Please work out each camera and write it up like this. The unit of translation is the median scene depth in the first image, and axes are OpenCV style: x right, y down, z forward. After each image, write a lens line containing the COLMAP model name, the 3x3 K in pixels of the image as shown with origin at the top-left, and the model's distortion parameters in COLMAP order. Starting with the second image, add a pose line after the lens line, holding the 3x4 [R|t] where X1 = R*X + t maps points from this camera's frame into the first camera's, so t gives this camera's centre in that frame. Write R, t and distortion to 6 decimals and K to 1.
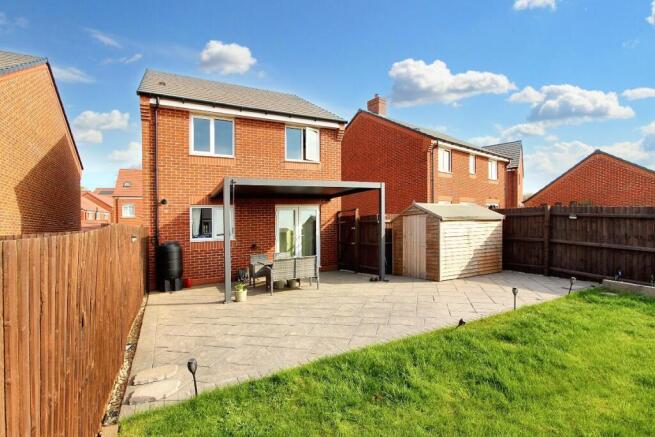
lens RADIAL K [[302.2, 0, 324.0], [0, 302.2, 210.0], [0, 0, 1]] dist [-0.001854, -0.000091]
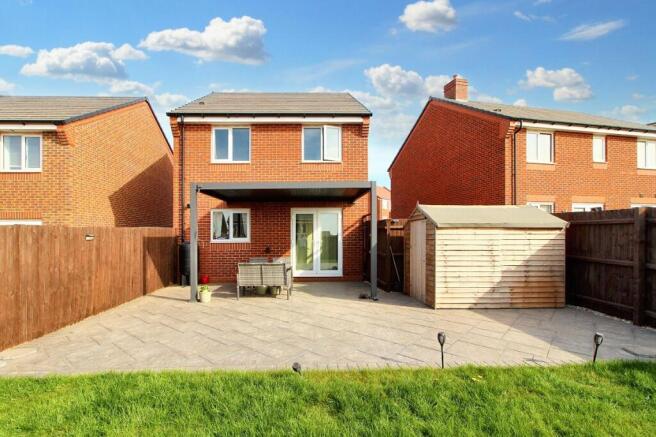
lens RADIAL K [[302.6, 0, 324.5], [0, 302.6, 209.9], [0, 0, 1]] dist [-0.001854, -0.000091]
pose [[0.903608, -0.003446, -0.428347, 0.394396], [-0.002377, 0.999912, -0.013059, 0.001210], [0.428354, 0.012818, 0.903520, 0.175334]]
